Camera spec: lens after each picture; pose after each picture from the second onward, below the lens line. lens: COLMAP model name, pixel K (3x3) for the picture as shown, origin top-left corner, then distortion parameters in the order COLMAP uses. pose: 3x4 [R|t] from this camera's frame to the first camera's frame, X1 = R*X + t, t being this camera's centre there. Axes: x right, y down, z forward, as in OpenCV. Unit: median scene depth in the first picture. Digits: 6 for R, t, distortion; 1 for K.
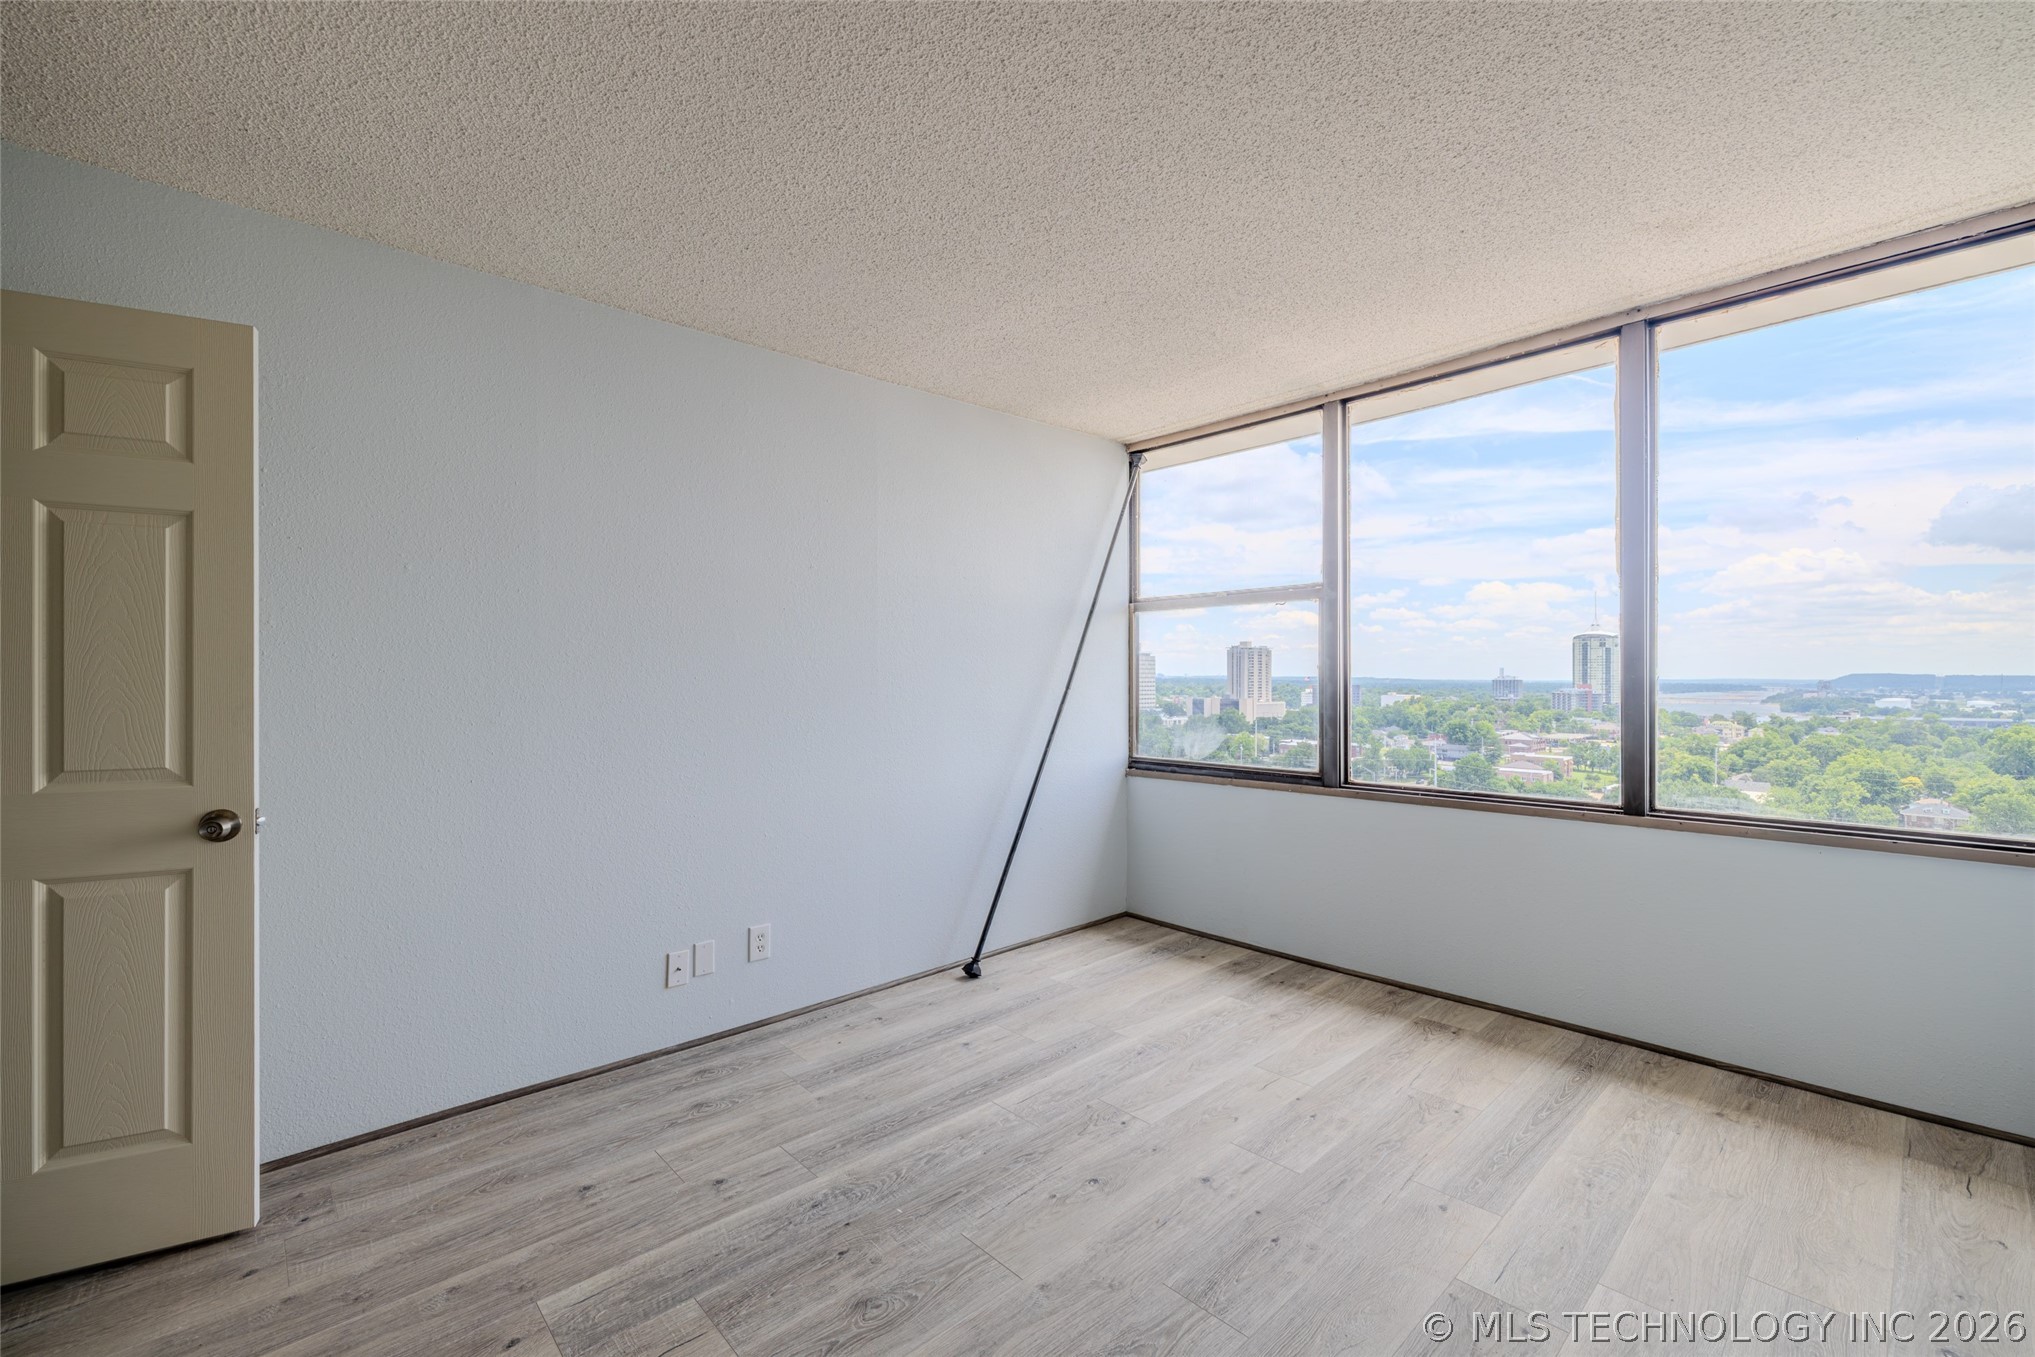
lens RADIAL K [[855.4, 0, 1009.7], [0, 855.4, 677.7], [0, 0, 1]] dist [-0.001569, 0.000370]
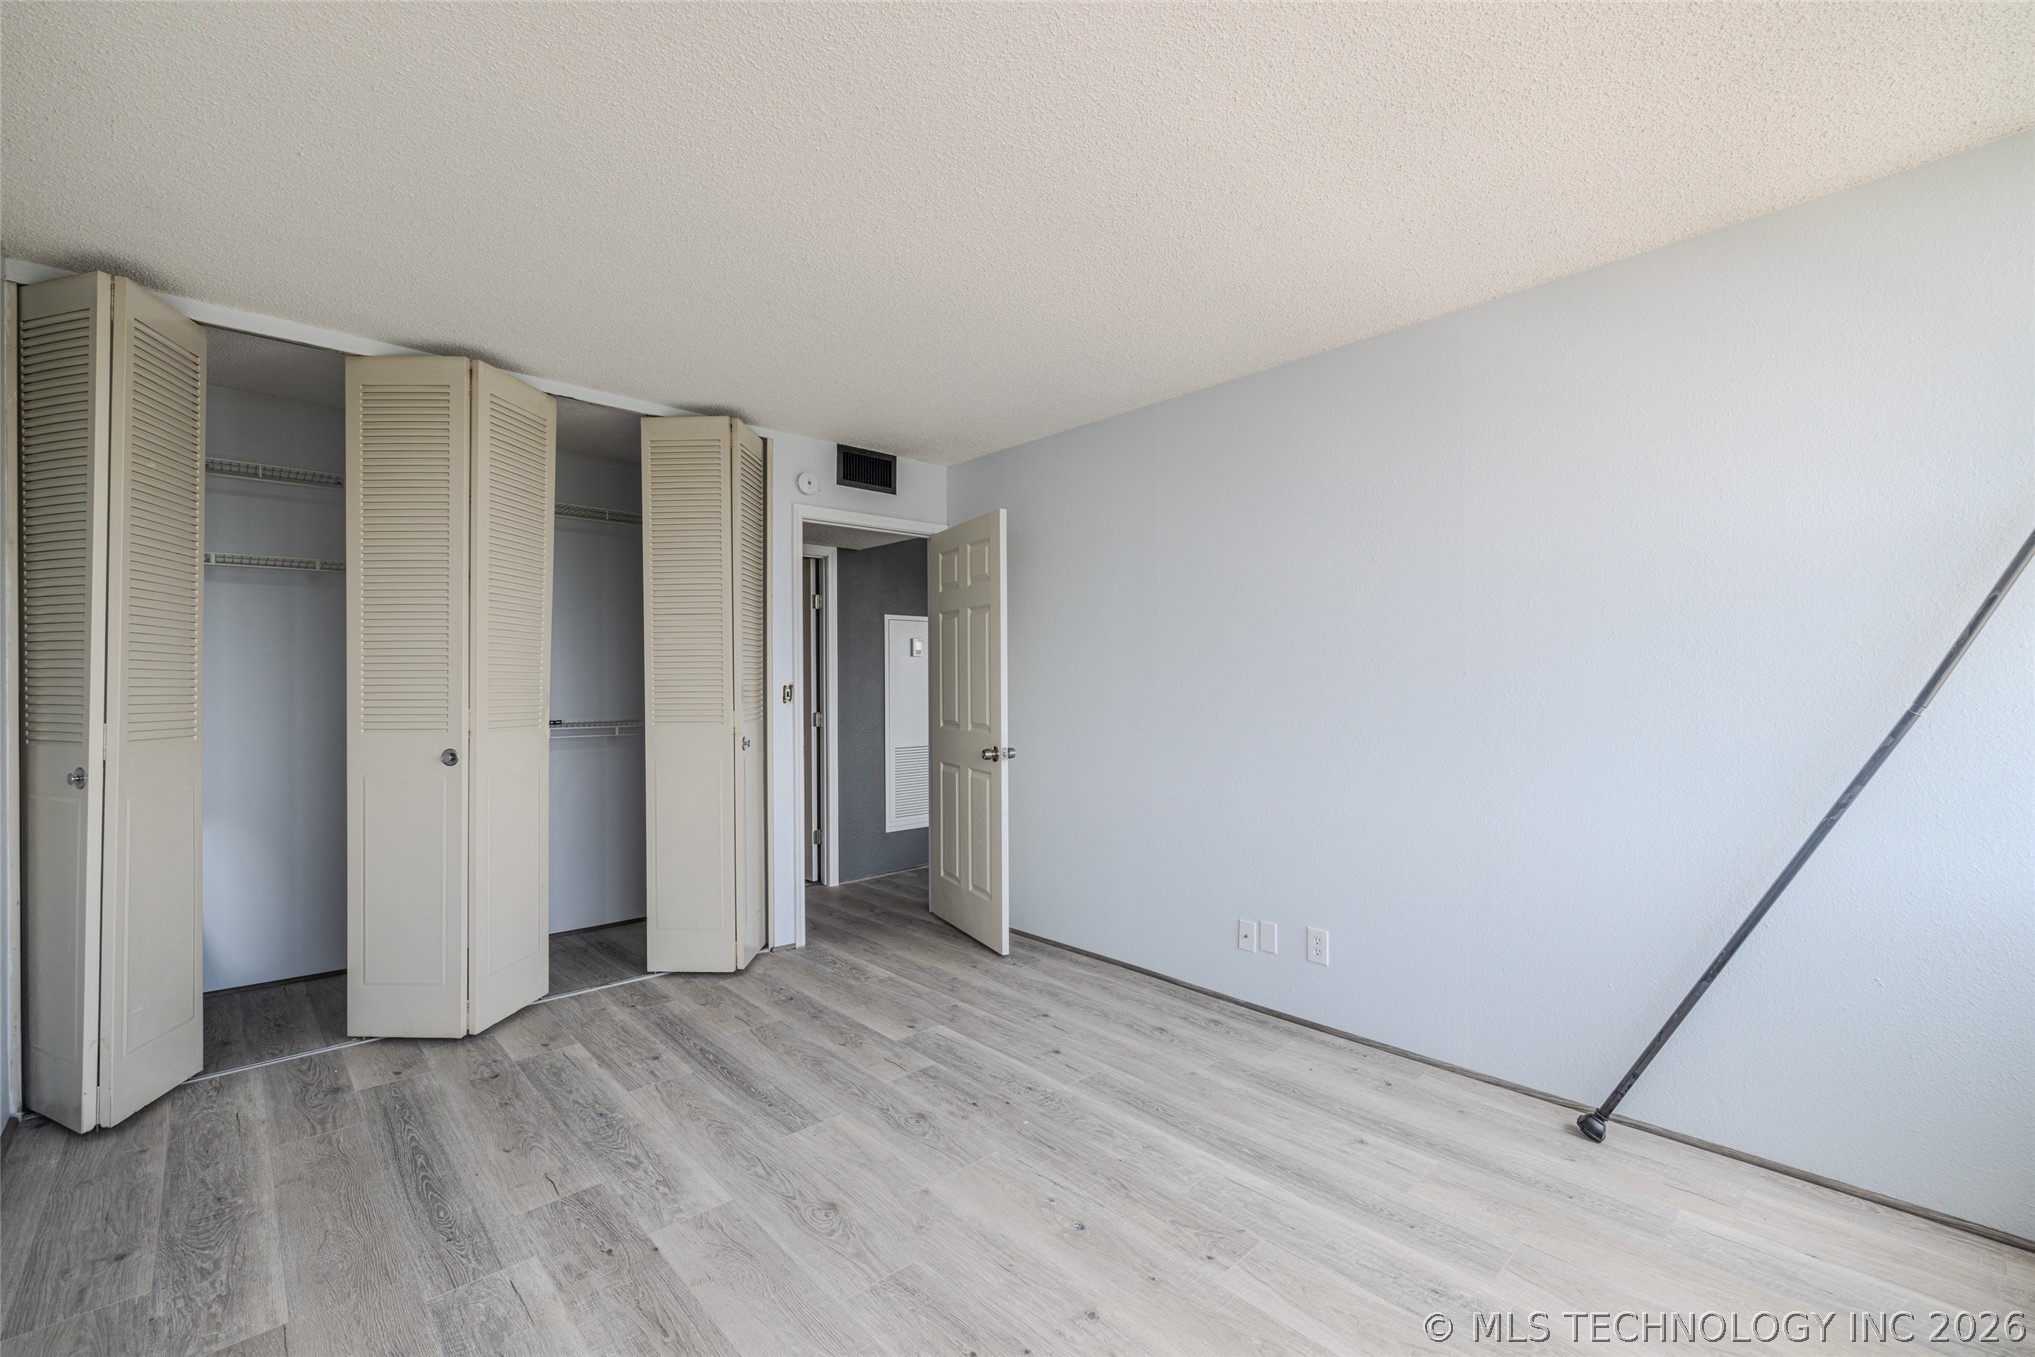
lens RADIAL K [[855.4, 0, 1009.7], [0, 855.4, 677.7], [0, 0, 1]] dist [-0.001569, 0.000370]
pose [[0.002714, -0.001089, -0.999996, 0.916779], [0.003570, 0.999993, -0.001079, -0.006218], [0.999990, -0.003567, 0.002718, 0.823885]]
